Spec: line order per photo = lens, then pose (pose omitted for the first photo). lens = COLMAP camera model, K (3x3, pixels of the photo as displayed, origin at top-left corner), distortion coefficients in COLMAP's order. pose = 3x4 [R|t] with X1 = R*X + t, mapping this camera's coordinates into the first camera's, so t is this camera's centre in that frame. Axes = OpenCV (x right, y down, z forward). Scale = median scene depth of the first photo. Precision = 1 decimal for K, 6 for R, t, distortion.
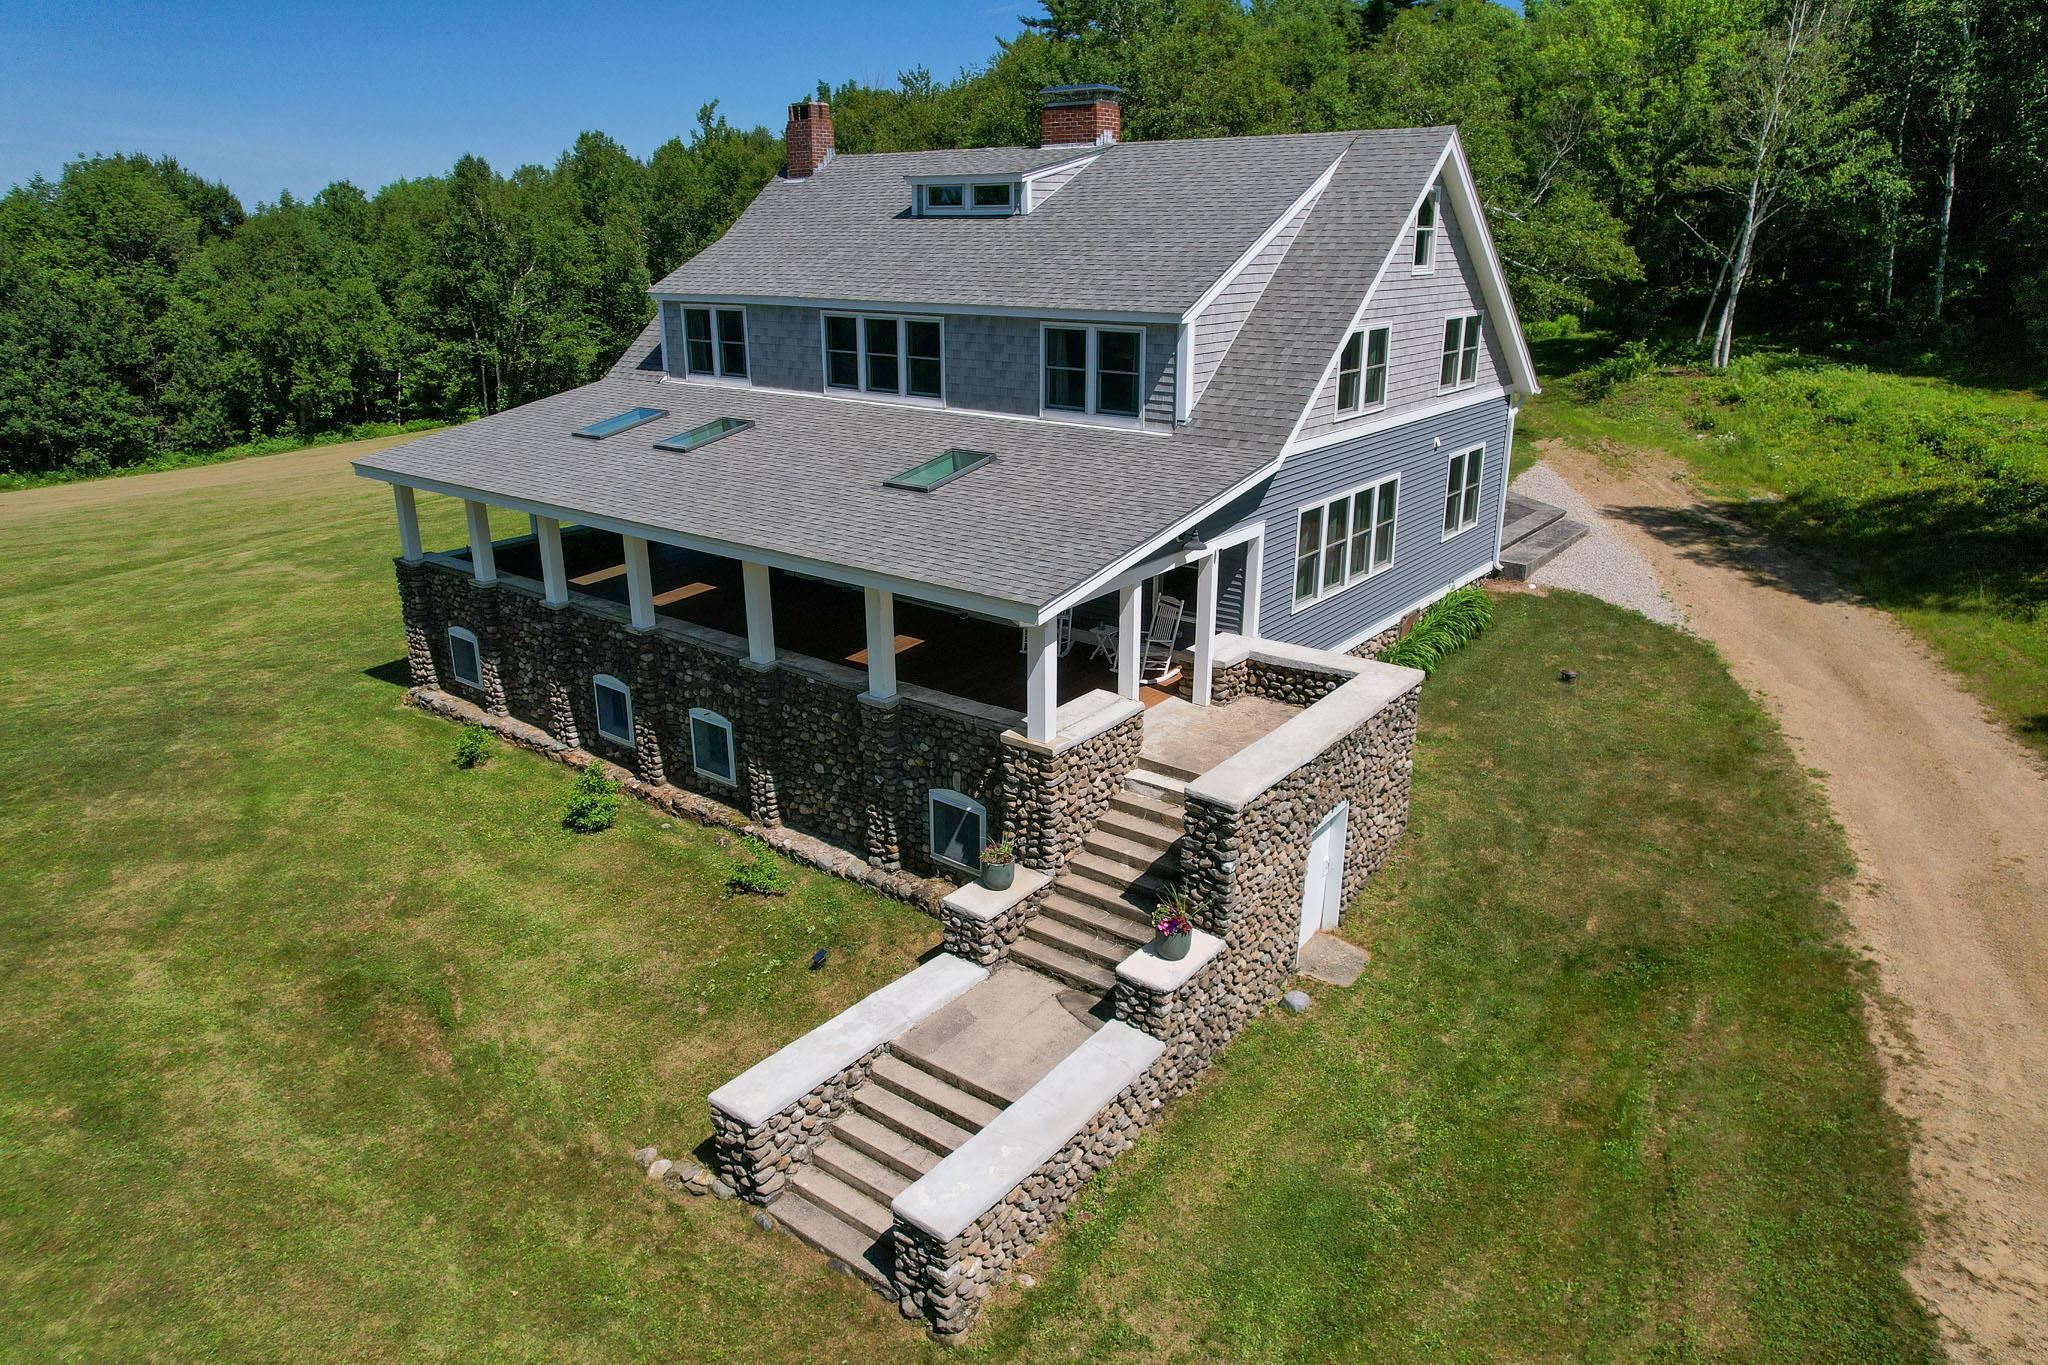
lens RADIAL K [[1322.8, 0, 1024.0], [0, 1322.8, 682.5], [0, 0, 1]] dist [-0.040239, 0.044282]
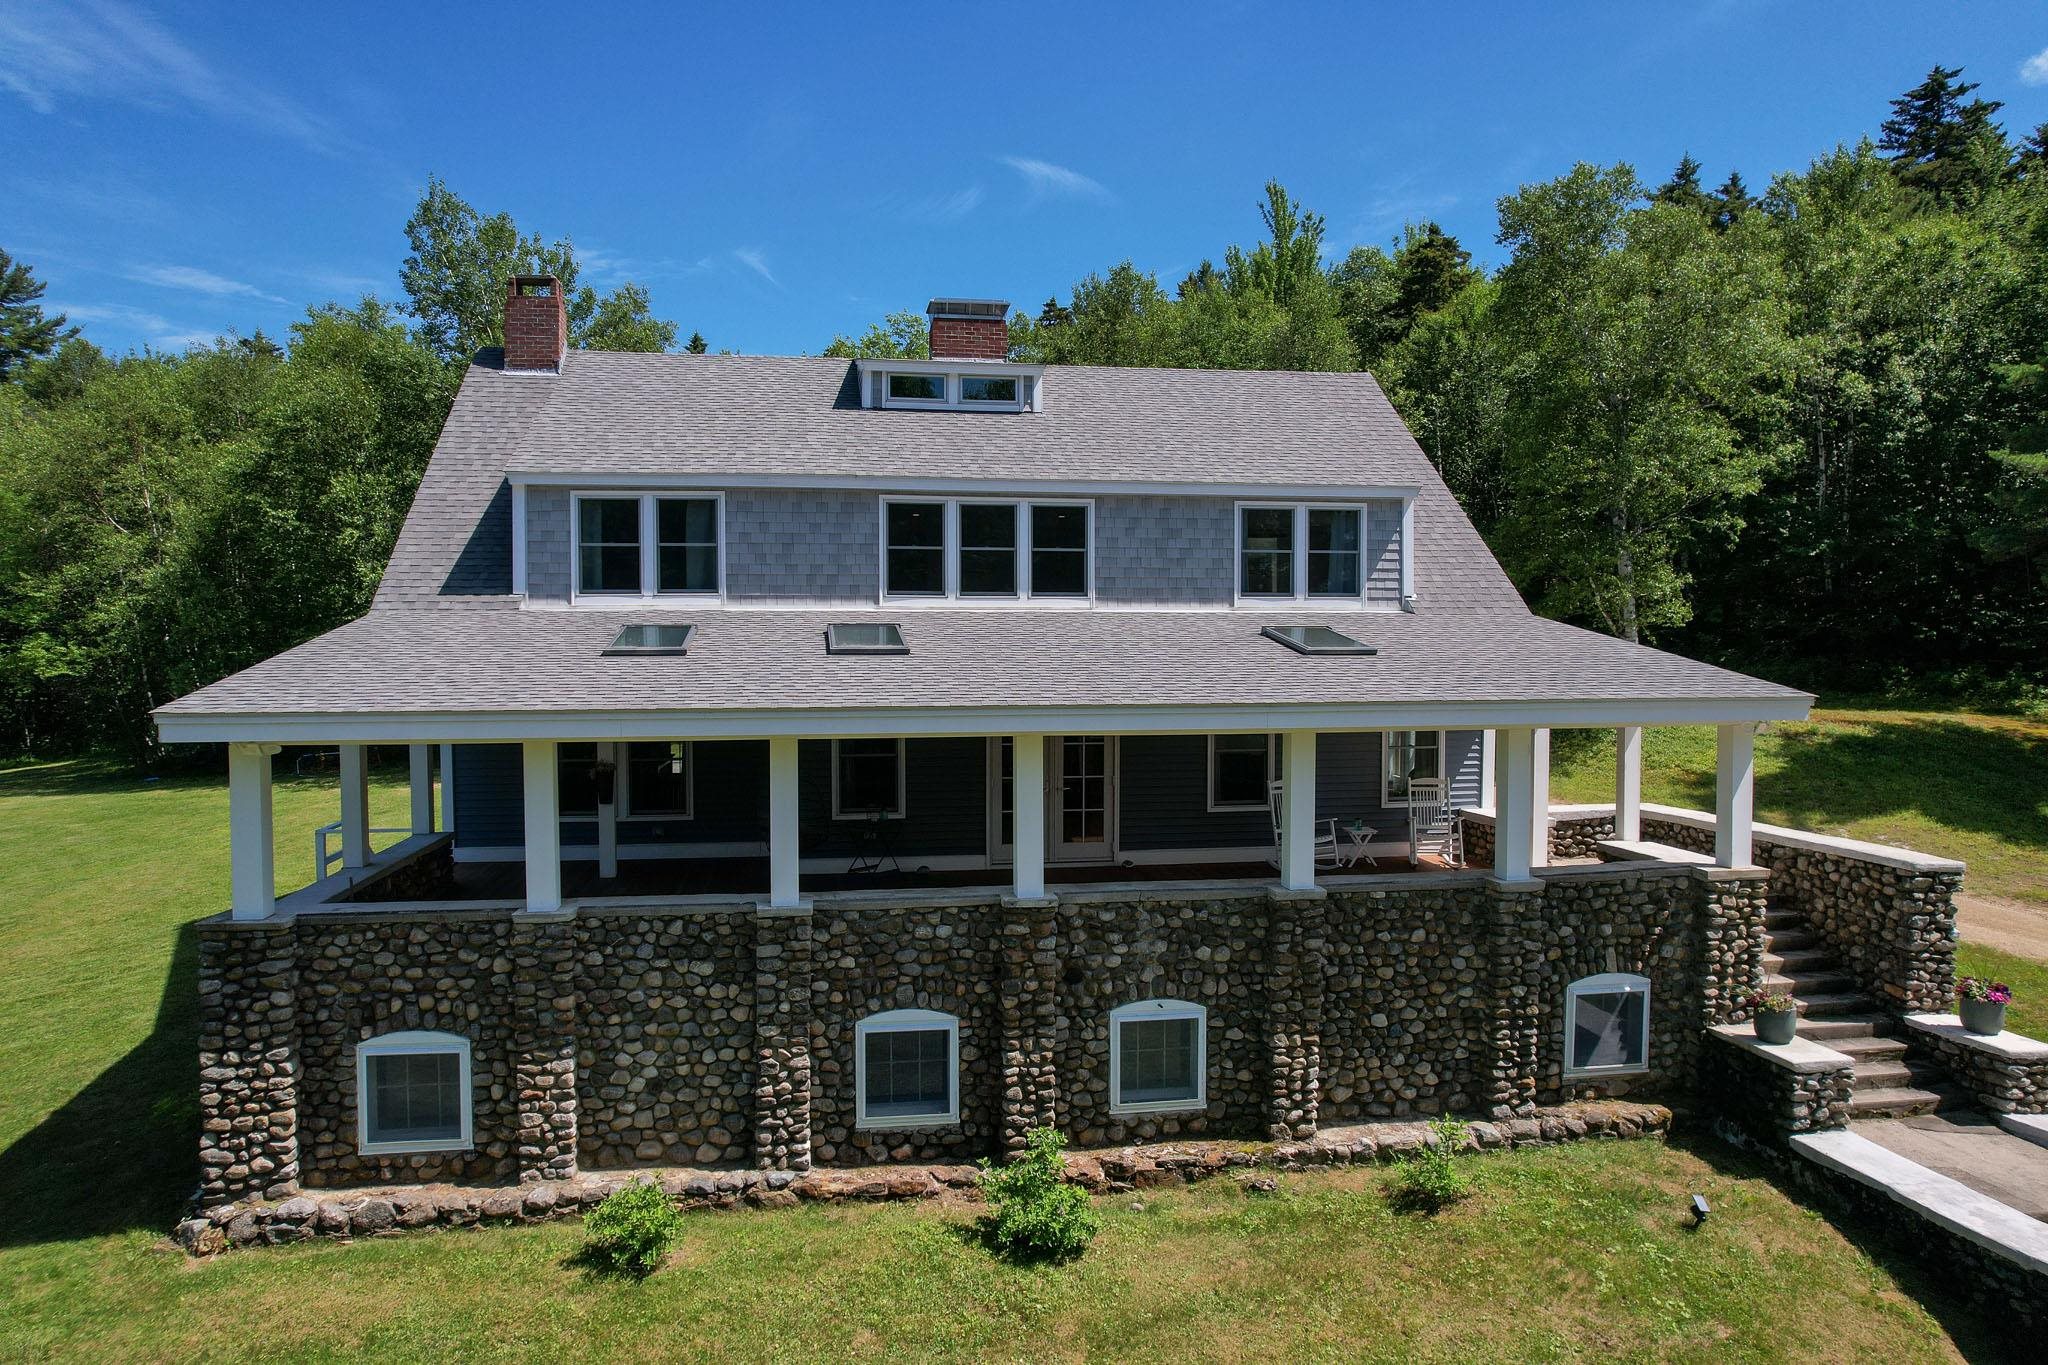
lens RADIAL K [[1322.4, 0, 1050.0], [0, 1322.4, 677.6], [0, 0, 1]] dist [-0.079413, 0.081526]
pose [[0.667845, -0.021045, 0.744003, -0.903148], [0.244138, 0.950490, -0.192262, -0.022480], [-0.703122, 0.310040, 0.639918, 0.675394]]
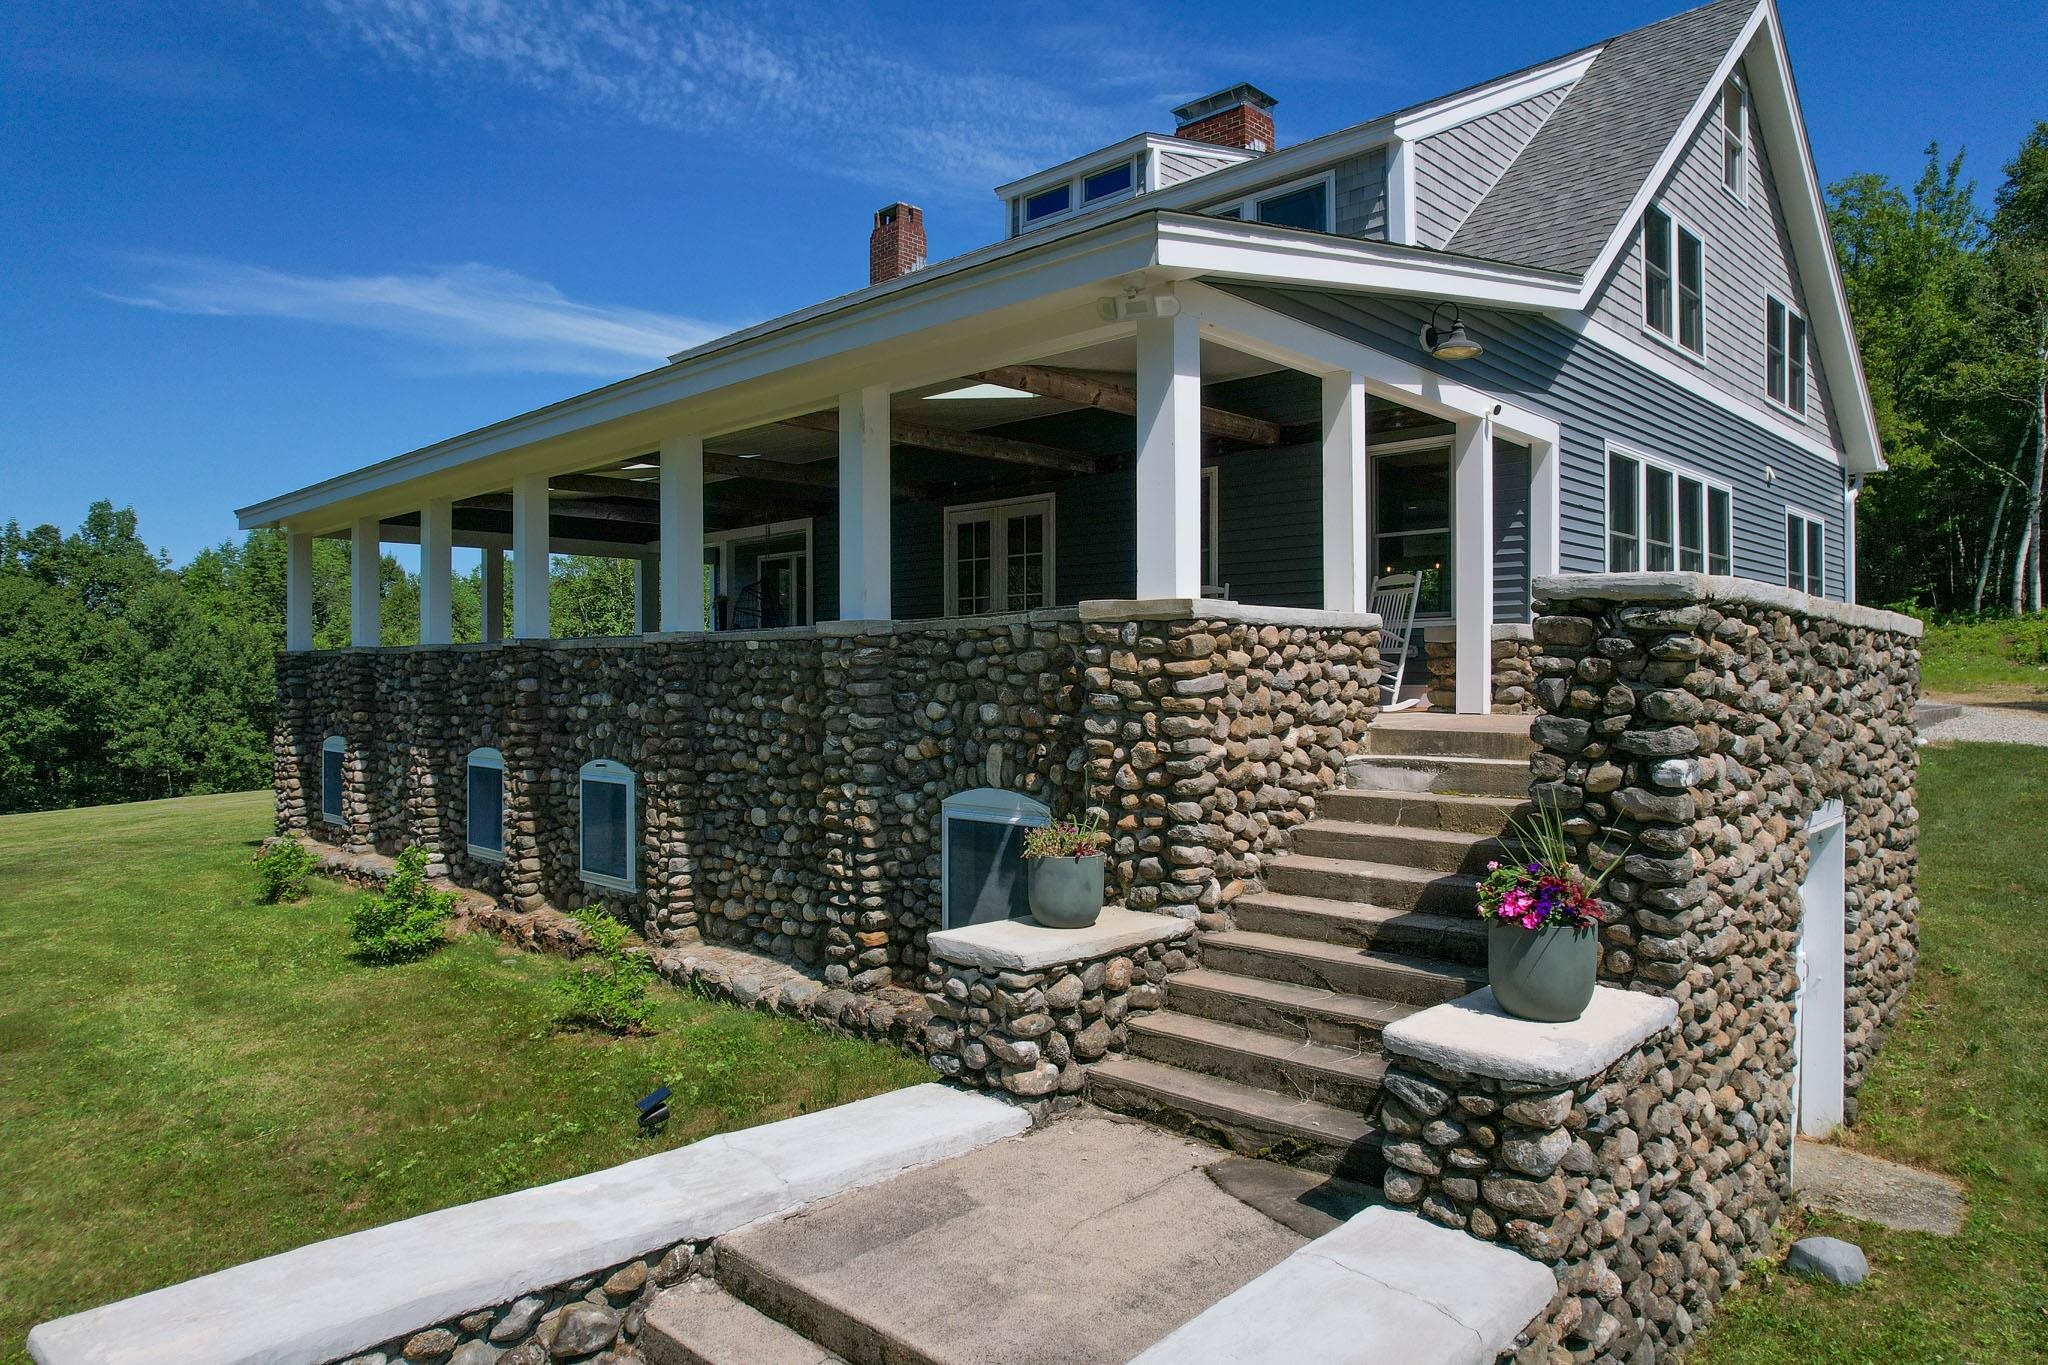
lens RADIAL K [[1317.8, 0, 1024.0], [0, 1317.8, 682.5], [0, 0, 1]] dist [-0.058877, 0.048074]
pose [[0.994301, 0.000711, -0.106606, 0.011638], [-0.035678, 0.944536, -0.326463, 0.205819], [0.100461, 0.328406, 0.939179, 0.543383]]
